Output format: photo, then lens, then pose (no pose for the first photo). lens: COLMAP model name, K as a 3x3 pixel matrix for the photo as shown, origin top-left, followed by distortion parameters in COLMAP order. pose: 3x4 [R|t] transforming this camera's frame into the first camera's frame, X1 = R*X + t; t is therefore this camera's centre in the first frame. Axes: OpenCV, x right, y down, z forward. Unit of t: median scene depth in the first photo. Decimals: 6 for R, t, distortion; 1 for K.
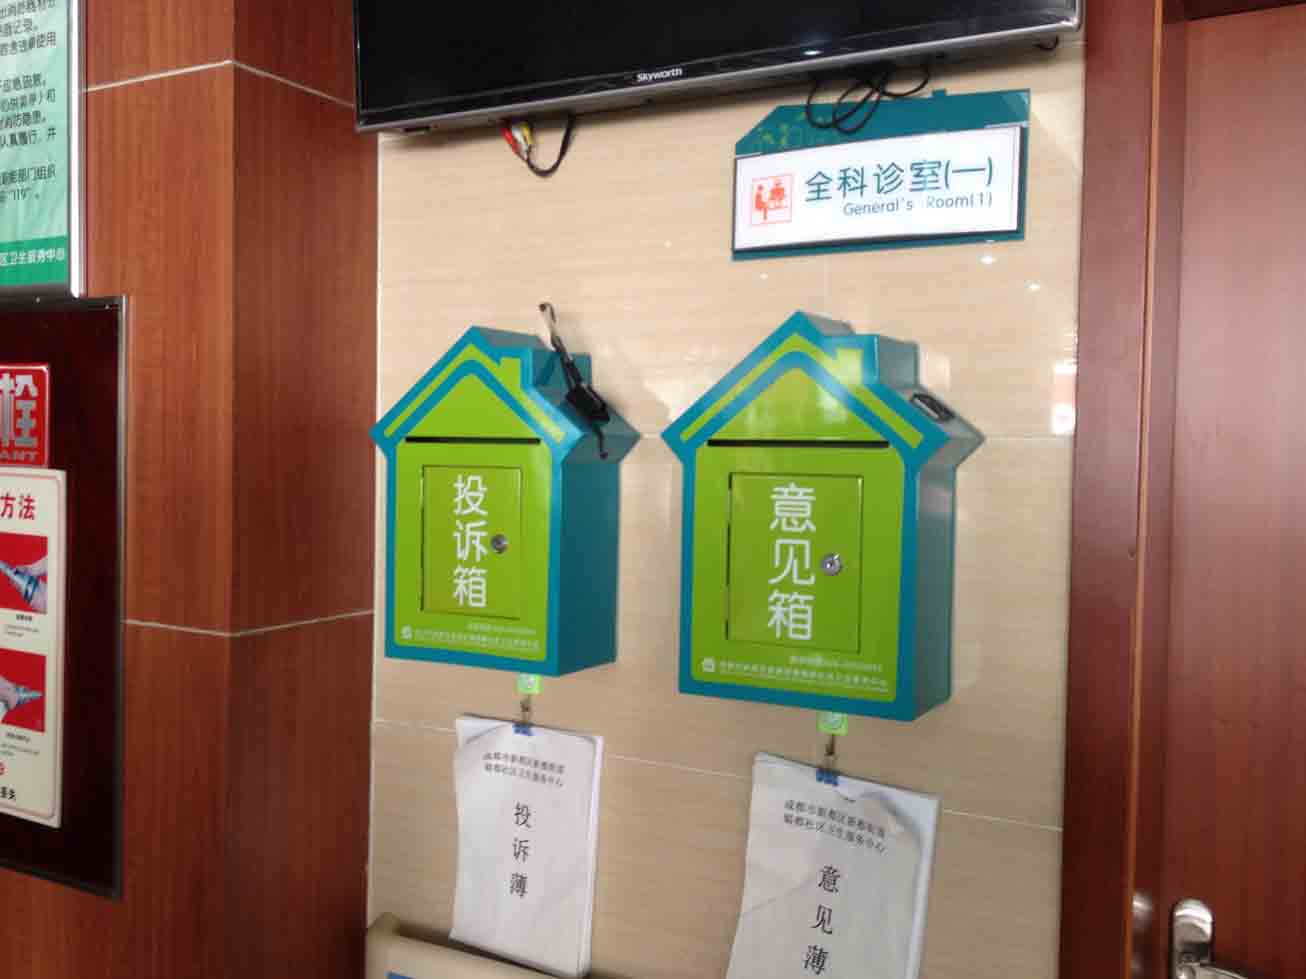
lens RADIAL K [[1230.2, 0, 654.7], [0, 1230.2, 490.7], [0, 0, 1]] dist [0.044930, 0.000000]
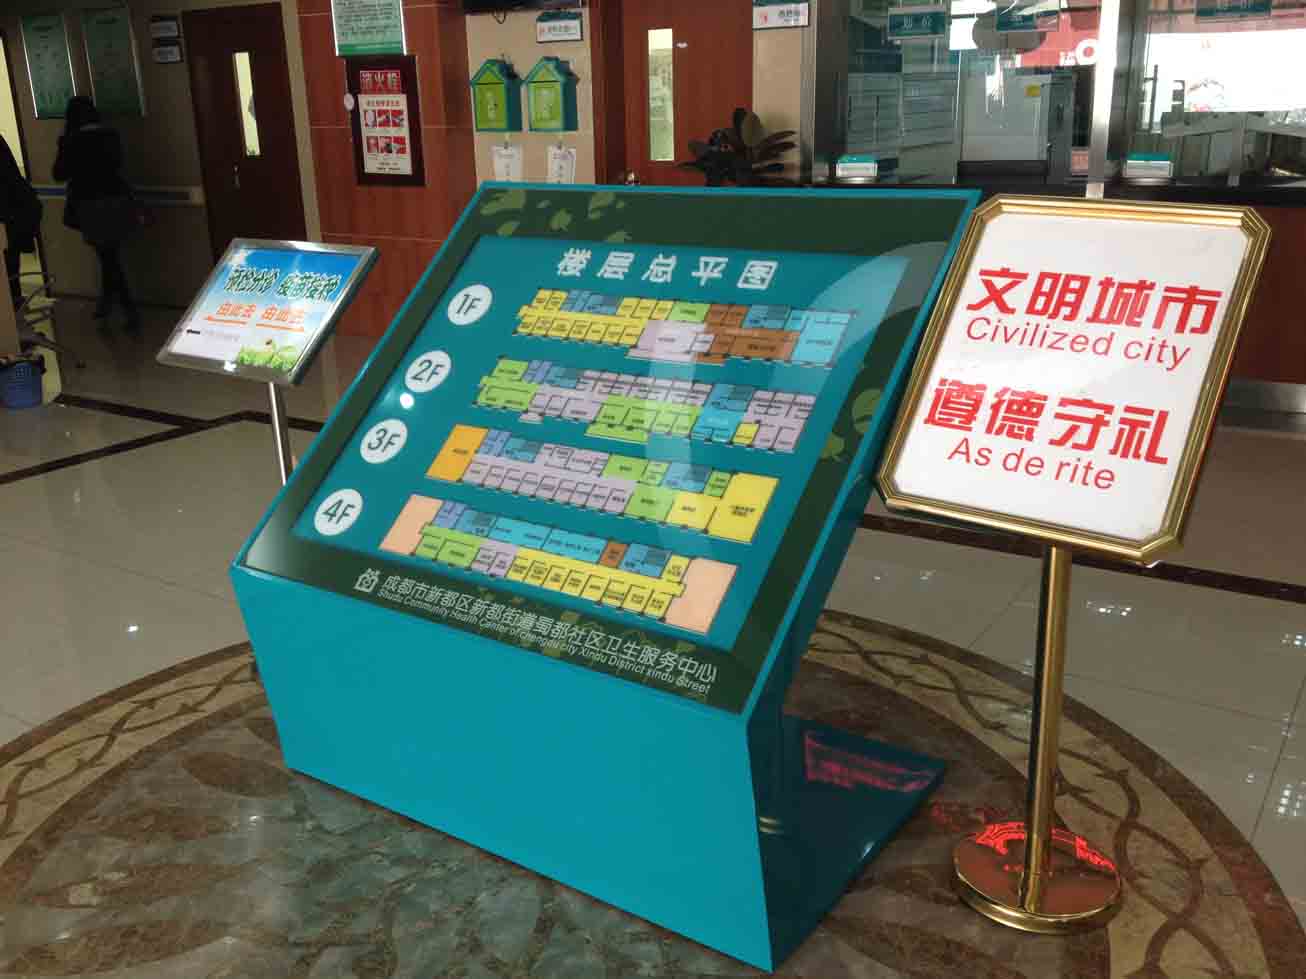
lens RADIAL K [[1230.2, 0, 649.3], [0, 1230.2, 488.9], [0, 0, 1]] dist [0.044930, 0.000000]
pose [[0.995909, -0.018131, -0.088520, 0.886532], [0.041898, 0.960641, 0.274614, 0.181595], [0.080056, -0.277199, 0.957471, -4.090705]]
